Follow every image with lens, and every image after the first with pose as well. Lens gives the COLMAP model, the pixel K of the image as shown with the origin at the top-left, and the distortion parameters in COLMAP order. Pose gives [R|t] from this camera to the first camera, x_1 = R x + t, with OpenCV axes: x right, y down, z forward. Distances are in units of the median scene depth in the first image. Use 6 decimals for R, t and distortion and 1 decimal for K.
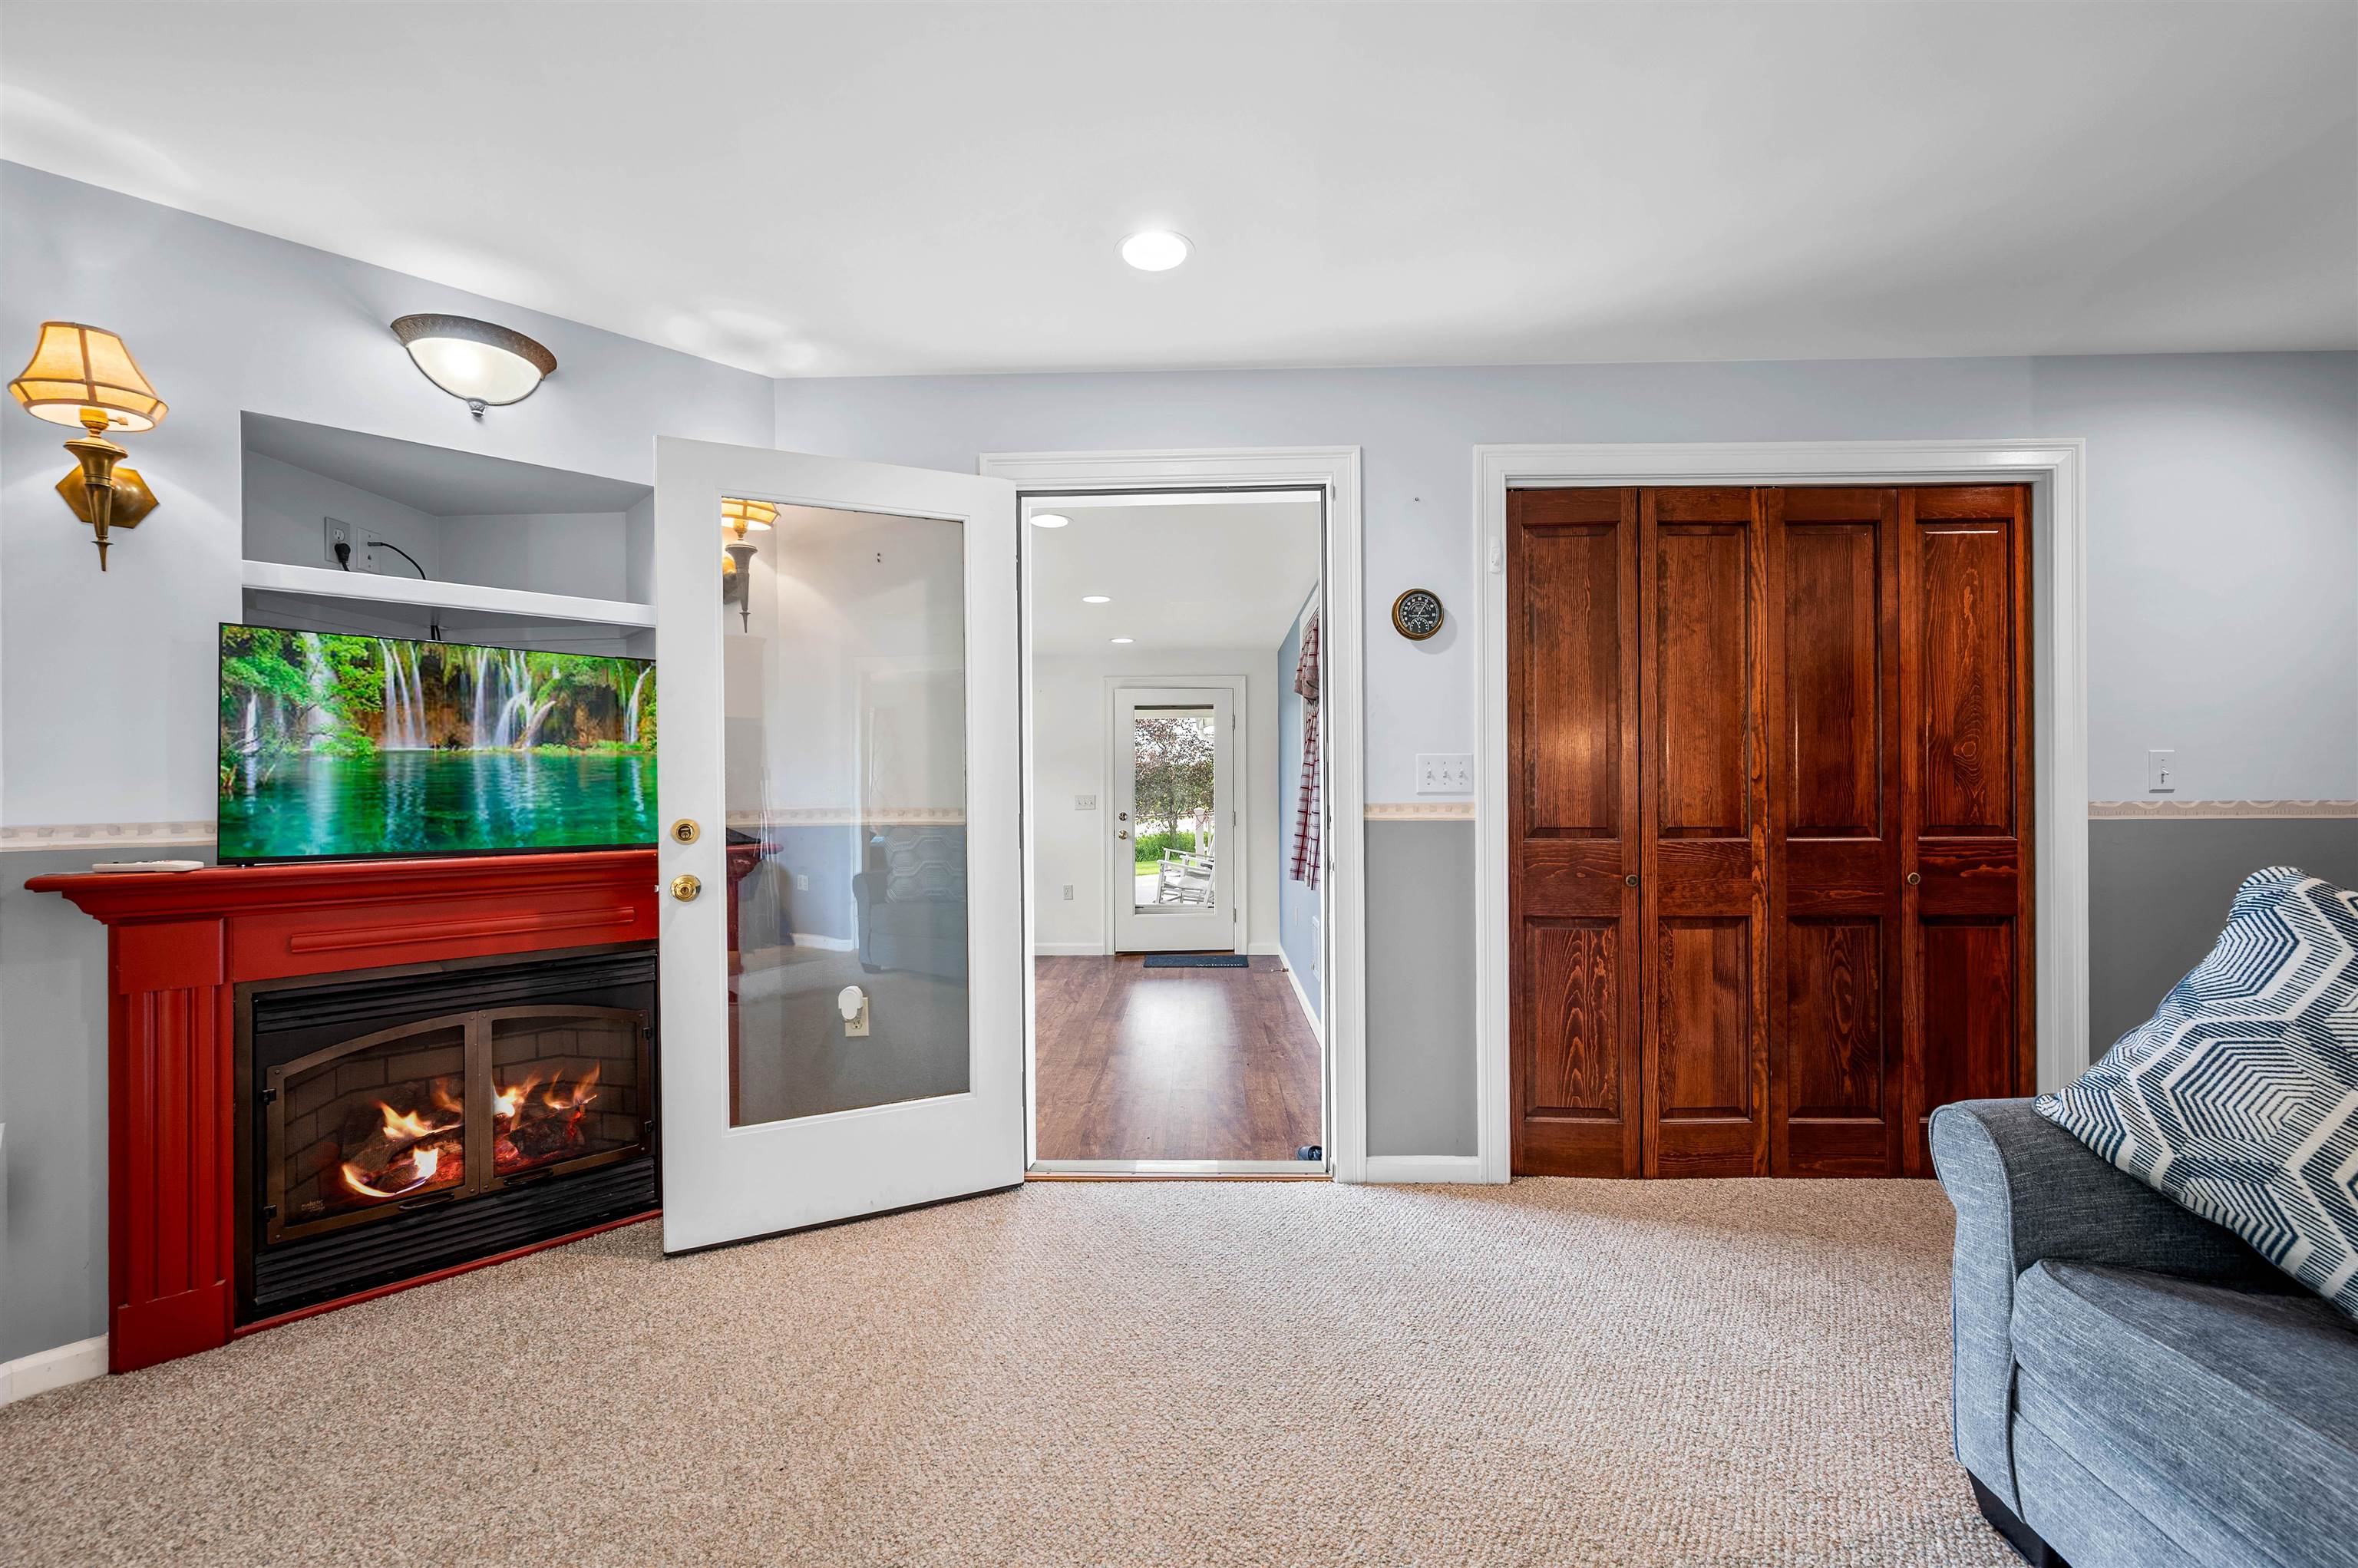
lens RADIAL K [[946.8, 0, 1191.6], [0, 946.8, 788.2], [0, 0, 1]] dist [0.000670, 0.000228]
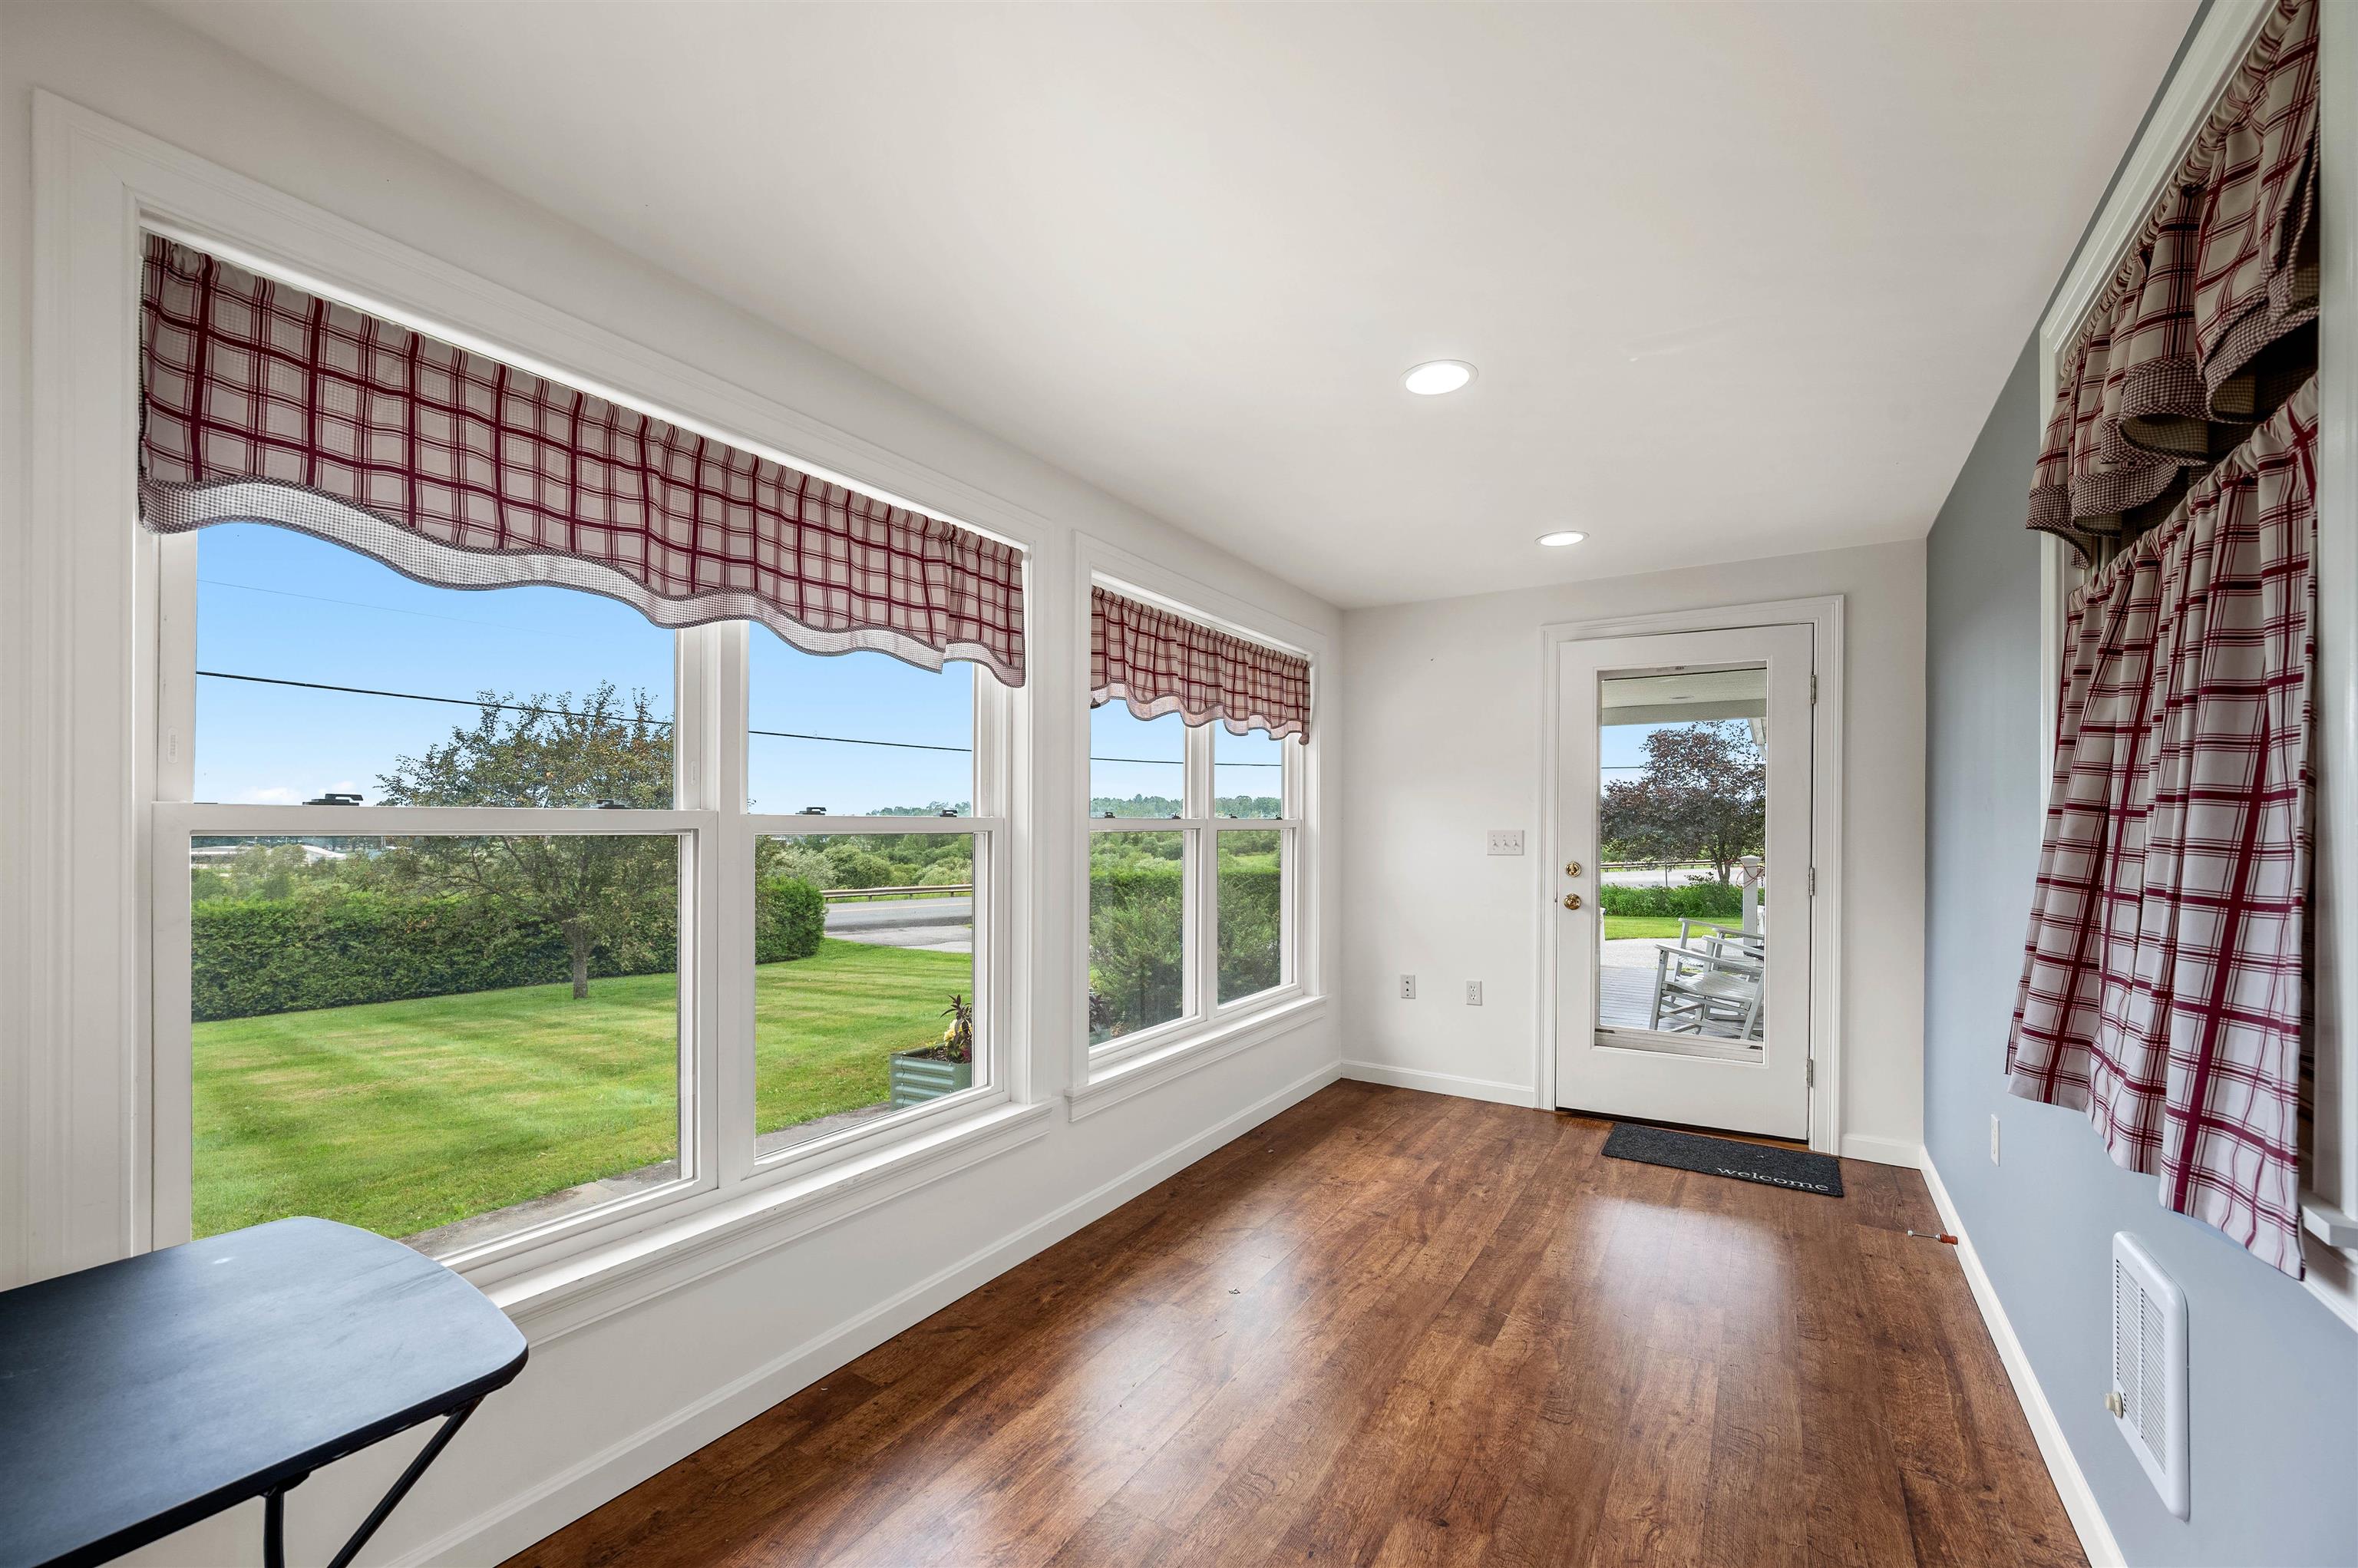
lens RADIAL K [[936.9, 0, 1172.9], [0, 936.9, 826.4], [0, 0, 1]] dist [-0.001085, -0.000119]
pose [[0.848677, 0.011373, -0.528790, 0.019846], [-0.011500, 0.999929, 0.003048, 0.005560], [0.528787, 0.003495, 0.848747, 0.402515]]
